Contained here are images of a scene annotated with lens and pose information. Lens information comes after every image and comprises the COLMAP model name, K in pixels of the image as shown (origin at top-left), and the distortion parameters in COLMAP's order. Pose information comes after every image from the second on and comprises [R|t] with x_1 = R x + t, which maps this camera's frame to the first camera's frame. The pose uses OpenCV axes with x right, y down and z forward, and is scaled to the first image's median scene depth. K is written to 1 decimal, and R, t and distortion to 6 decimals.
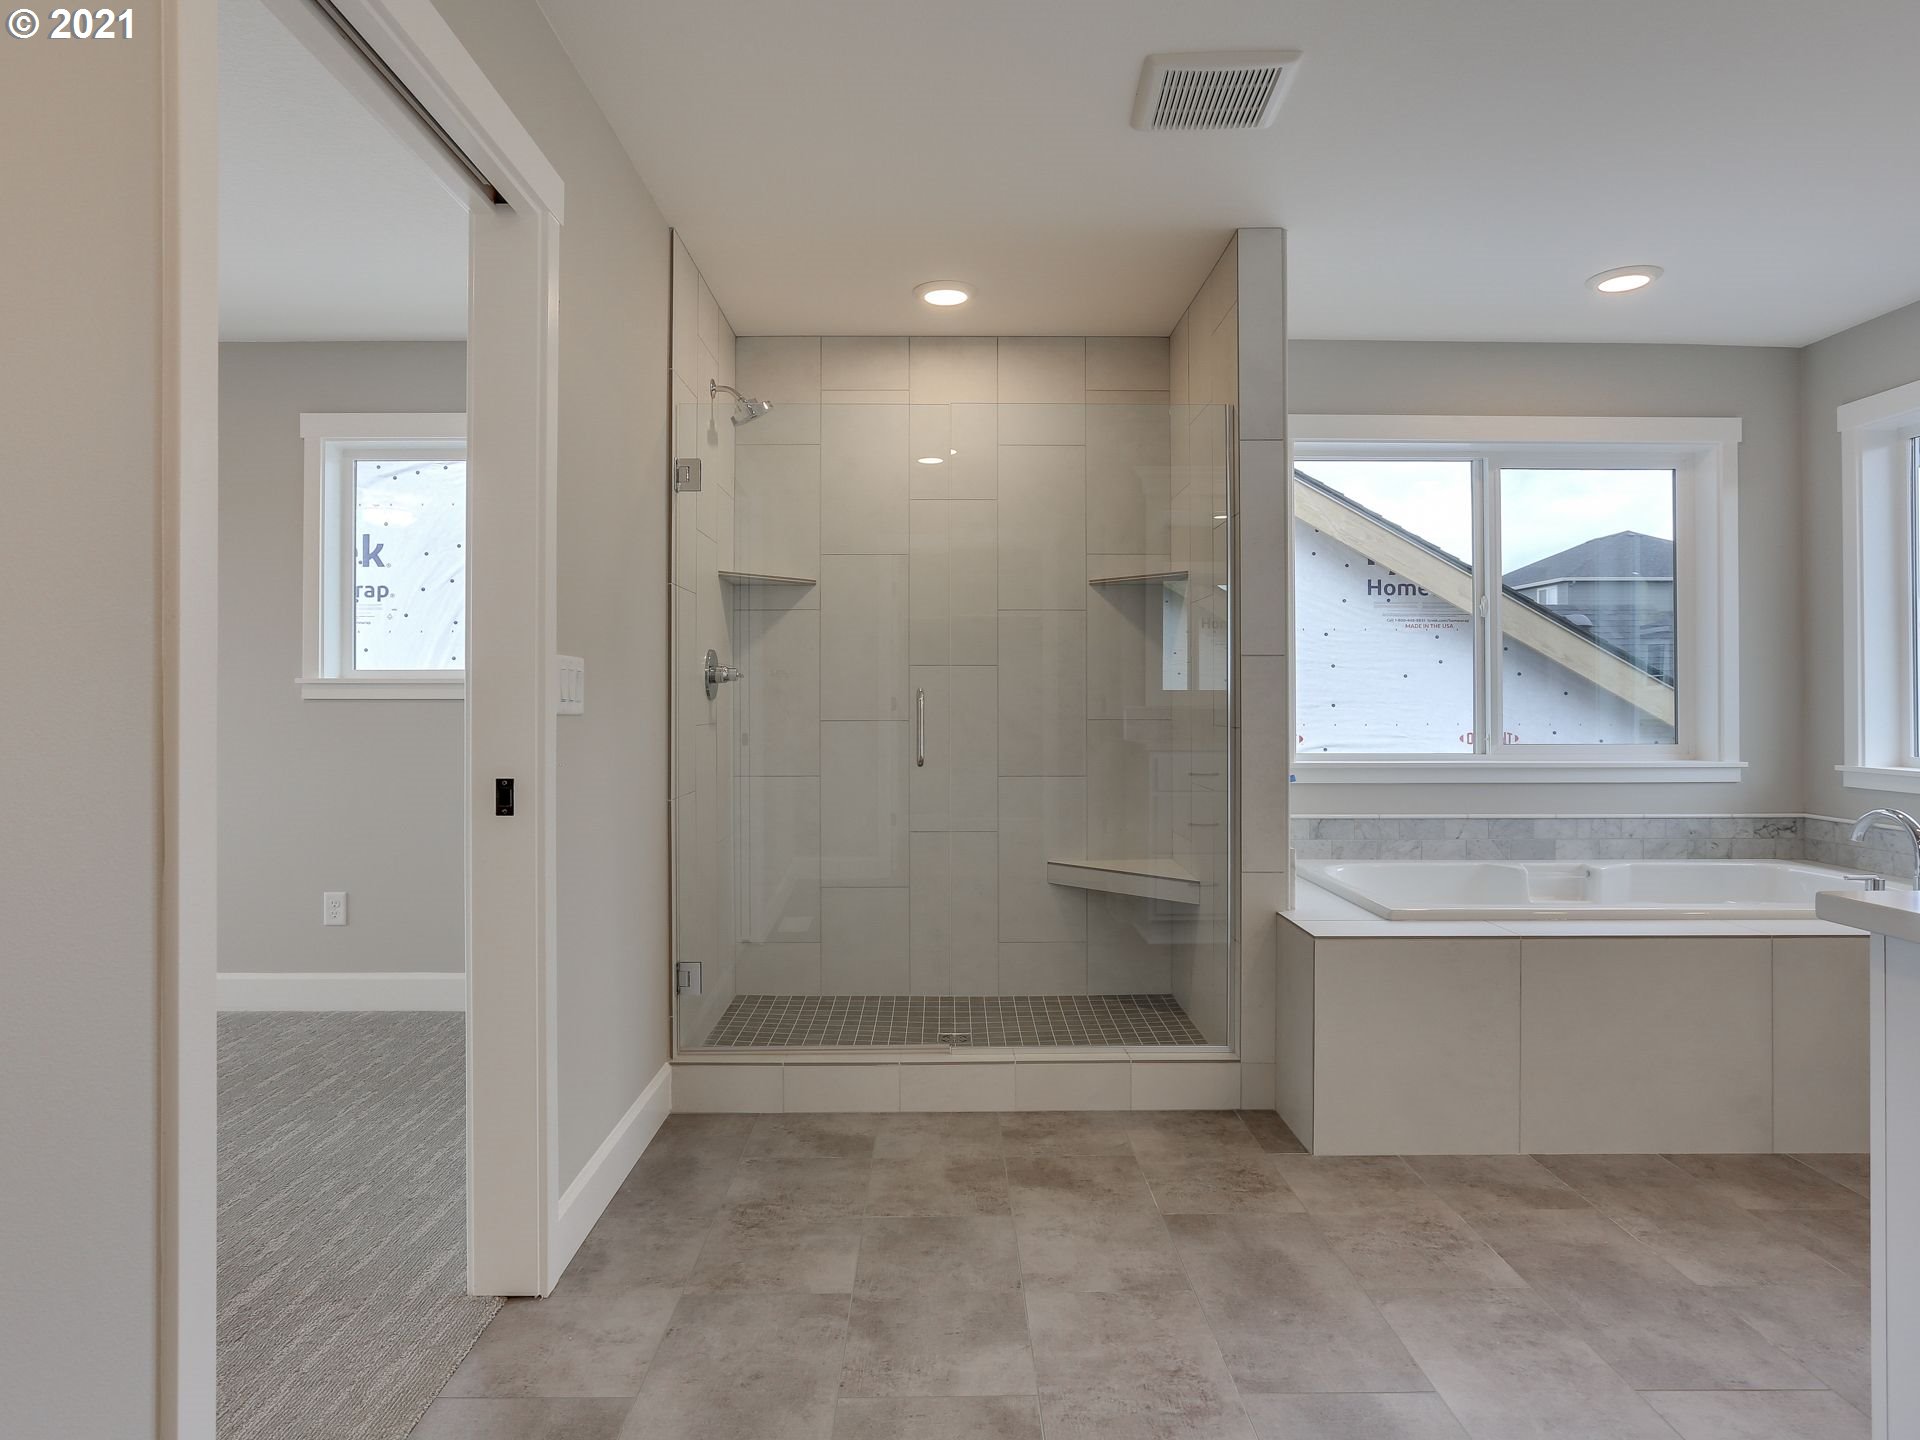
lens RADIAL K [[1026.9, 0, 967.5], [0, 1026.9, 702.8], [0, 0, 1]] dist [-0.035899, 0.020102]
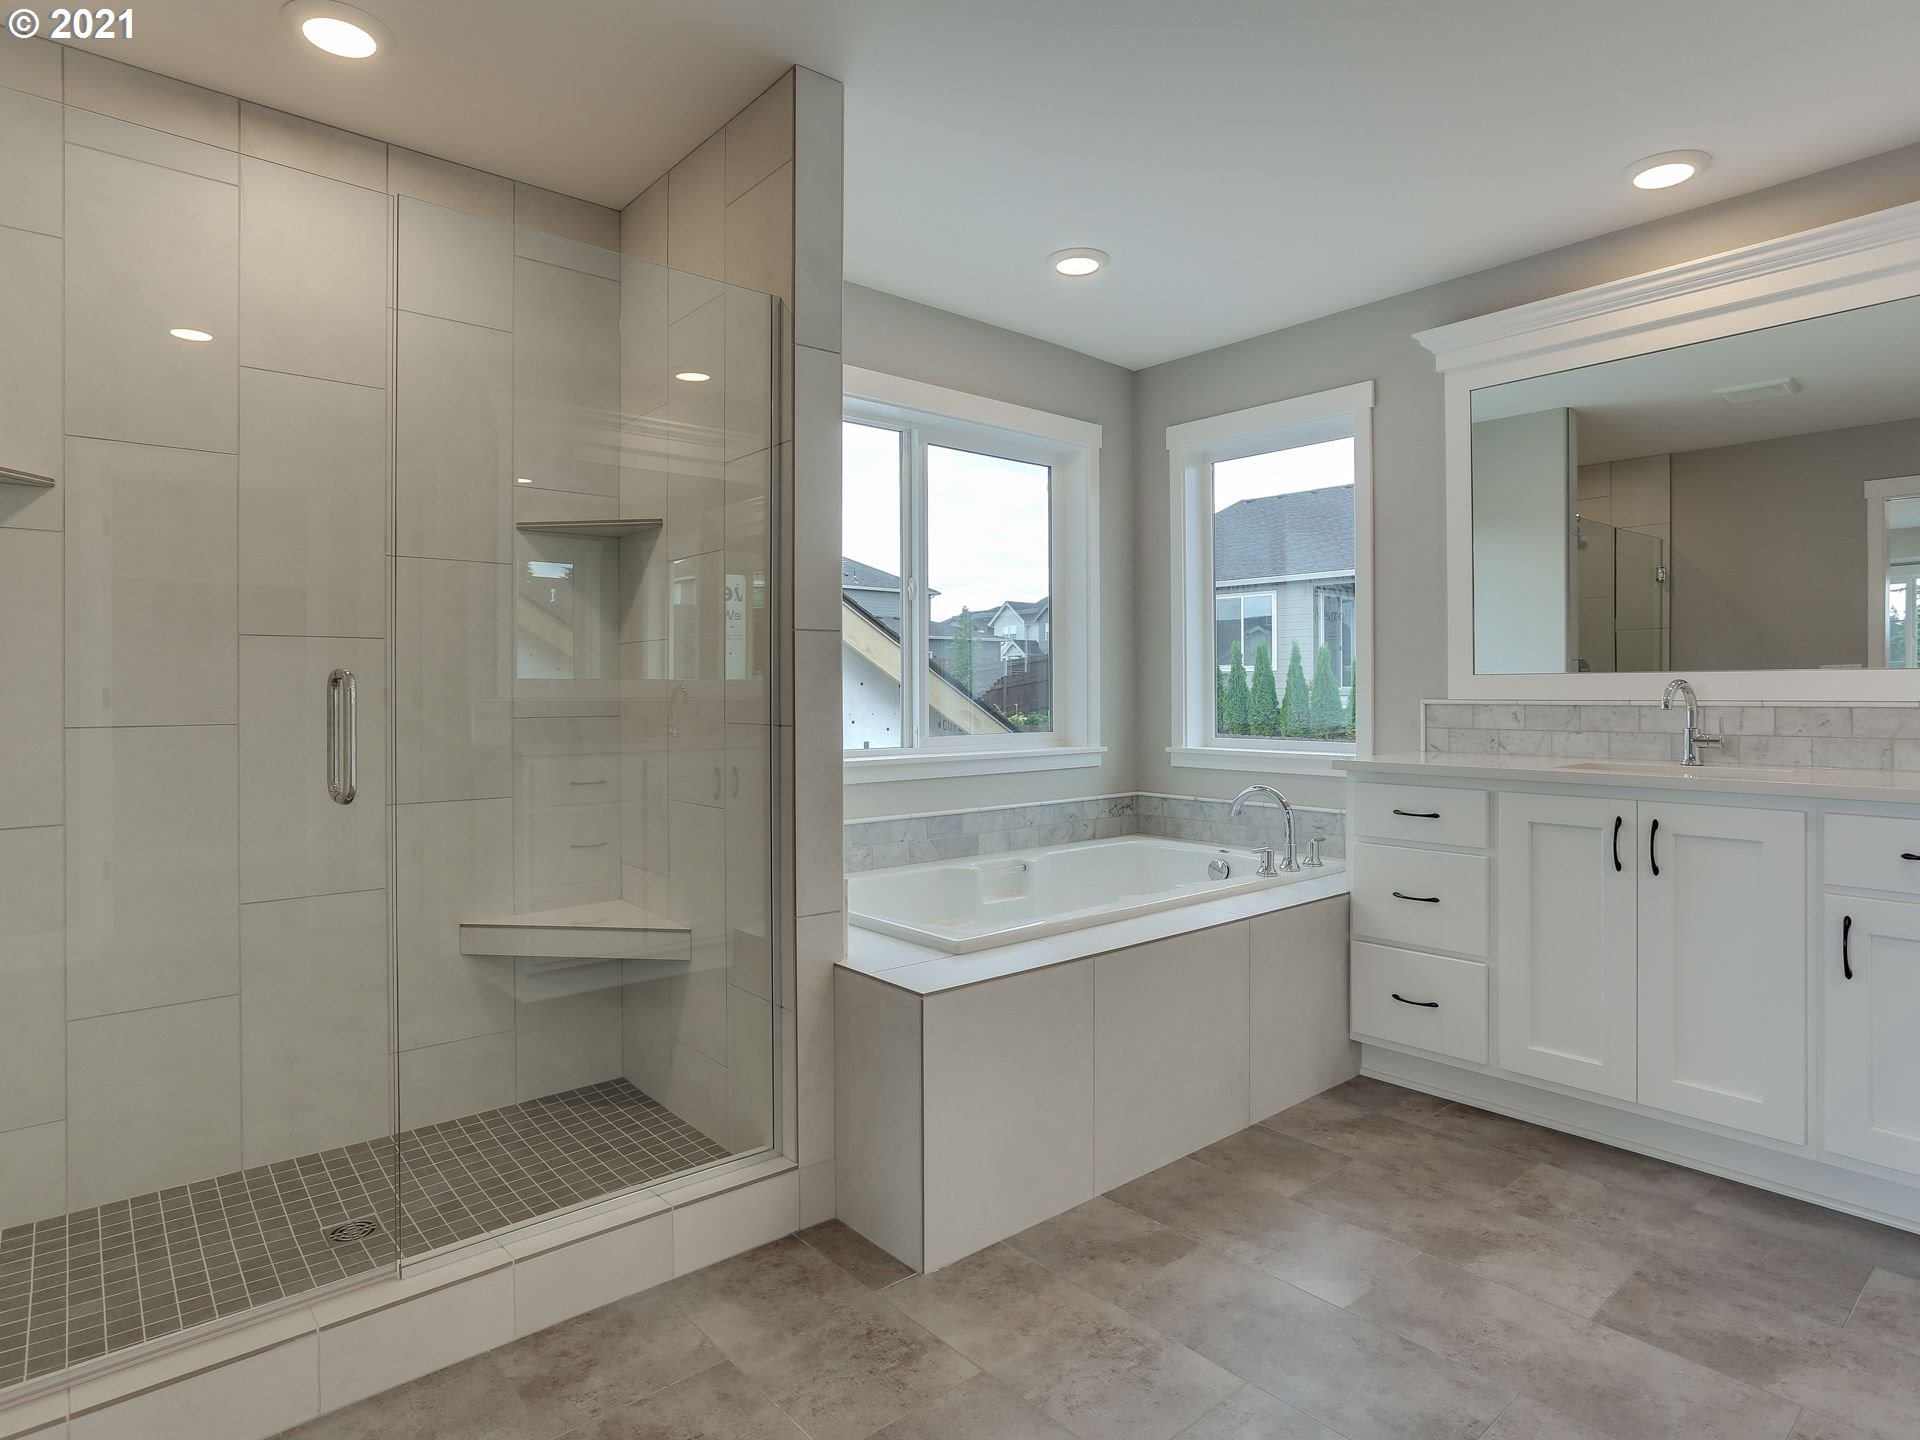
lens RADIAL K [[1153.2, 0, 999.9], [0, 1153.2, 695.2], [0, 0, 1]] dist [-0.053654, 0.033862]
pose [[0.811656, -0.006330, 0.584102, -0.091515], [0.006206, 0.999978, 0.002213, 0.000598], [-0.584103, 0.001829, 0.811677, 0.200188]]
